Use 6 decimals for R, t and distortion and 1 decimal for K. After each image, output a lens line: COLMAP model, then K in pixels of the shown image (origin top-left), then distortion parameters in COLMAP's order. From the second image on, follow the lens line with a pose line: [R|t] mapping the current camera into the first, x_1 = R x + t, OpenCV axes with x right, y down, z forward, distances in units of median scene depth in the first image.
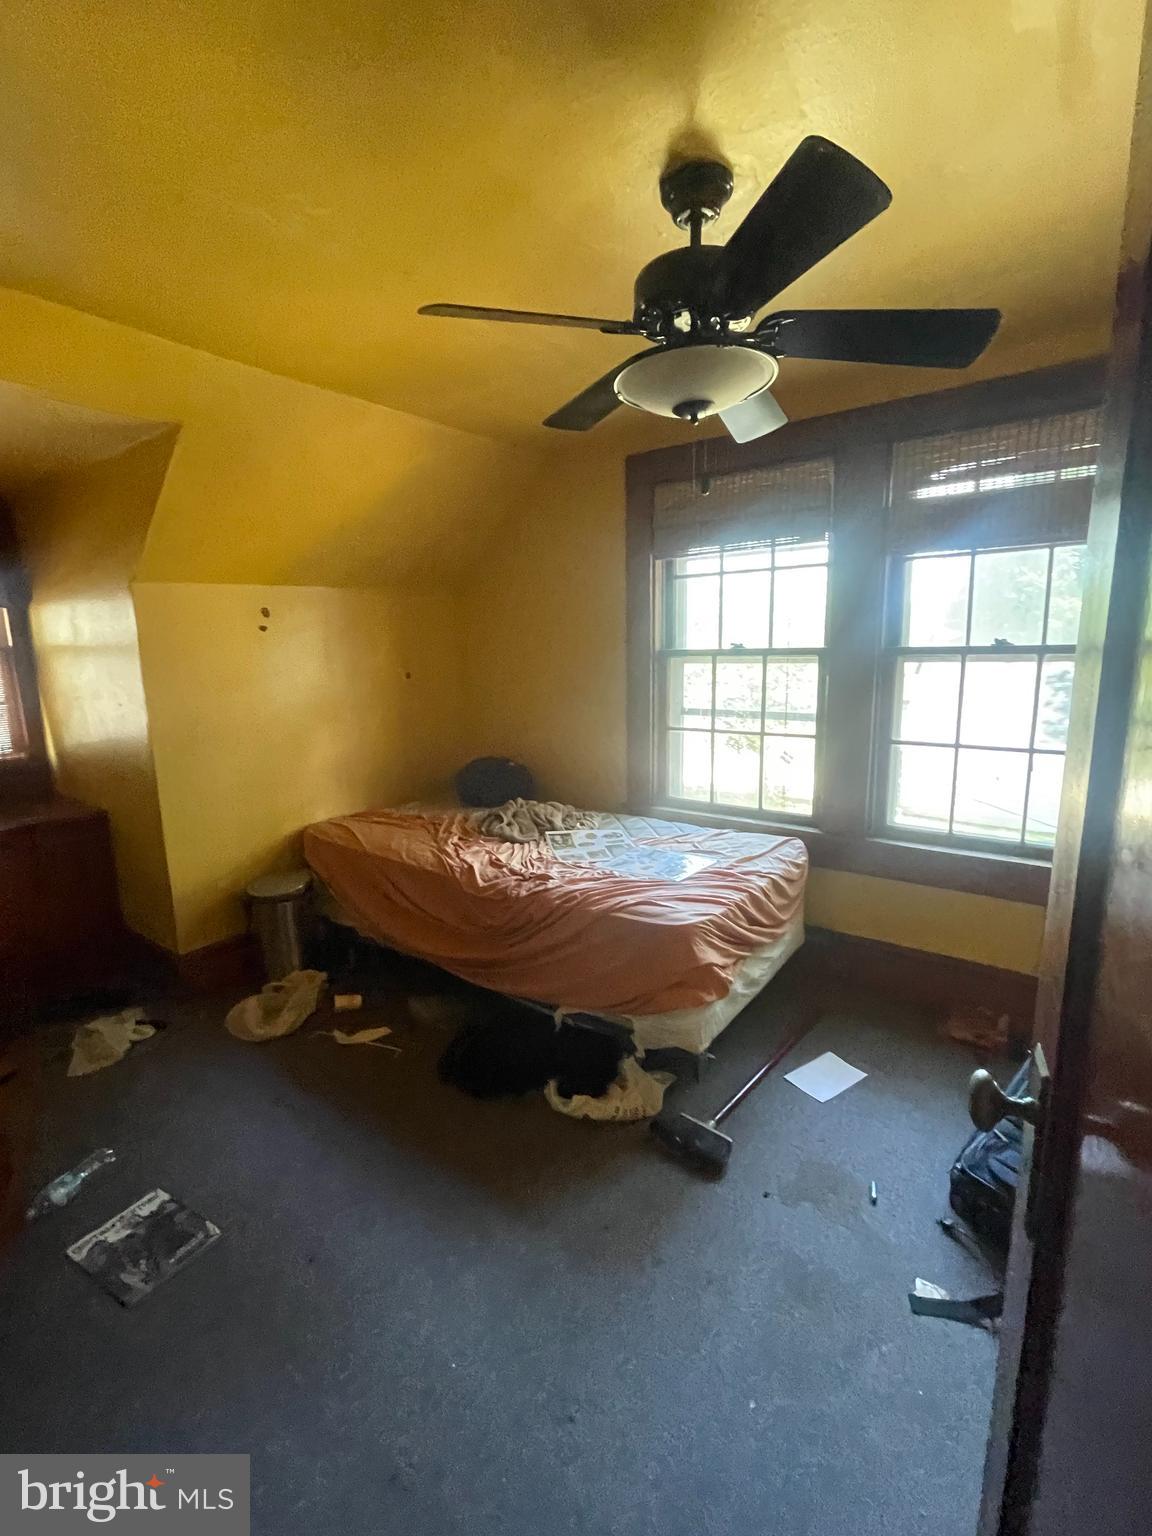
lens RADIAL K [[676.4, 0, 575.0], [0, 676.4, 768.1], [0, 0, 1]] dist [-0.000752, -0.000307]
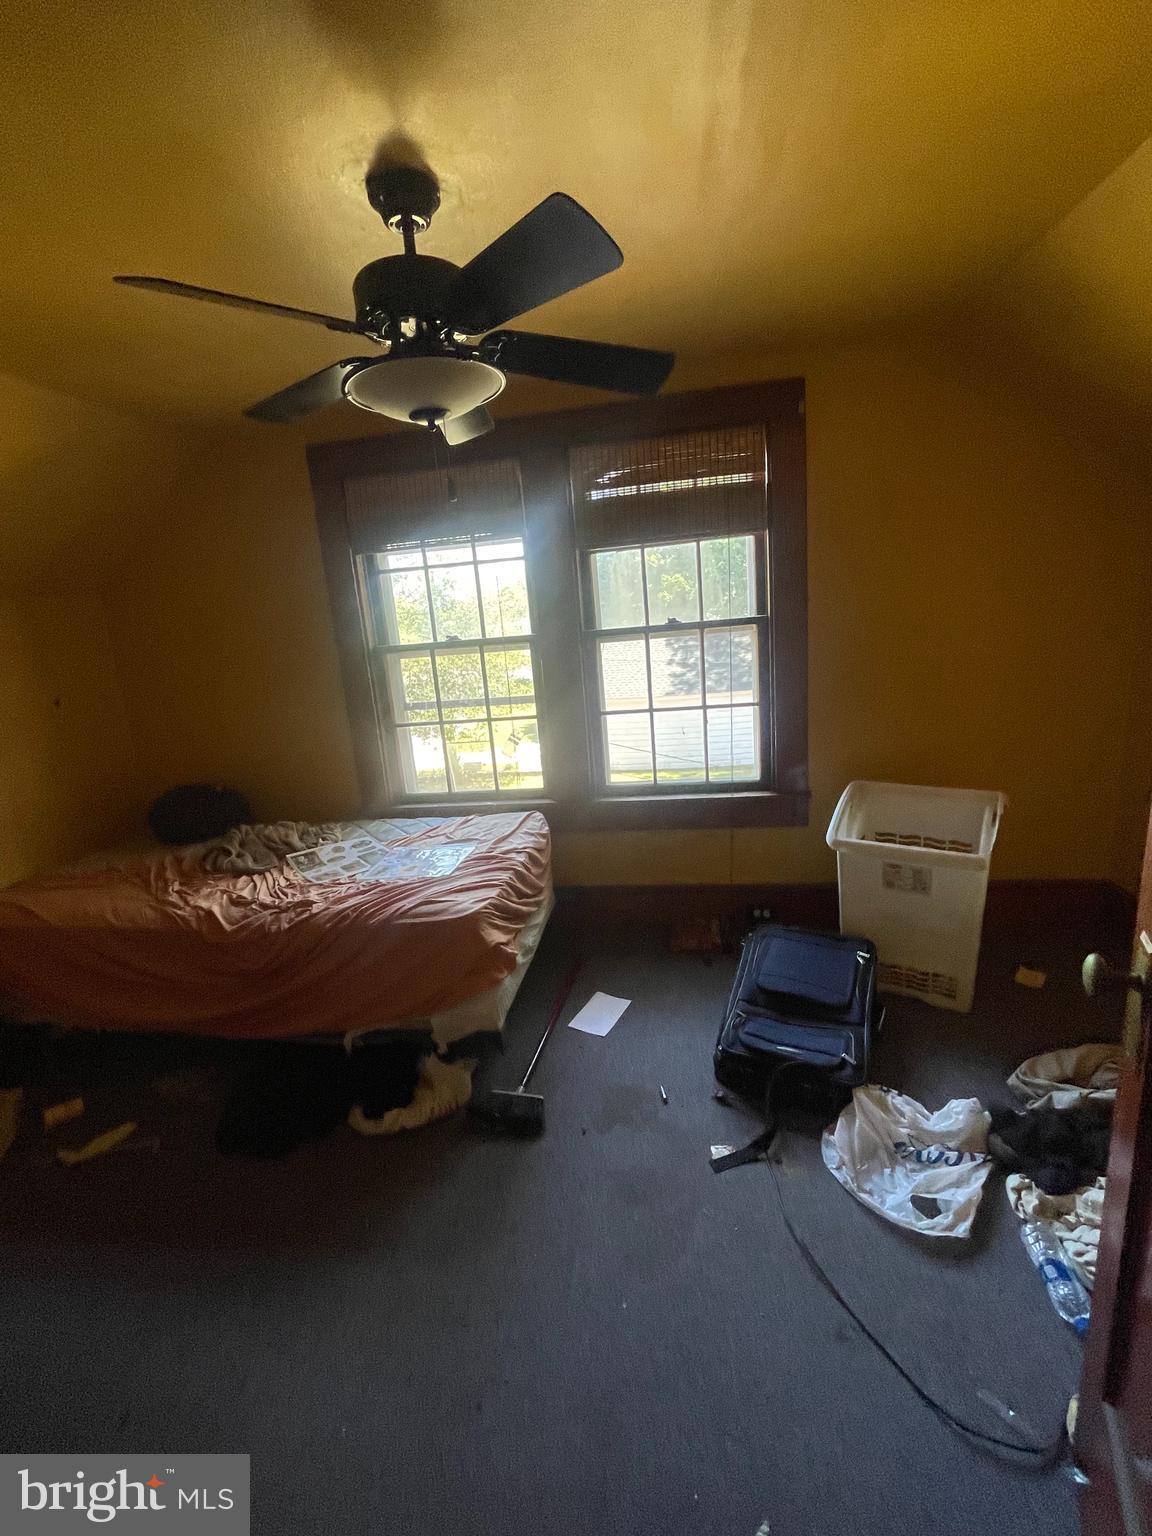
lens RADIAL K [[676.4, 0, 563.4], [0, 676.4, 769.8], [0, 0, 1]] dist [-0.000752, -0.000307]
pose [[0.885753, -0.158581, 0.436227, -0.108861], [0.147437, 0.987278, 0.059536, -0.023279], [-0.440119, 0.011582, 0.897865, 0.003795]]
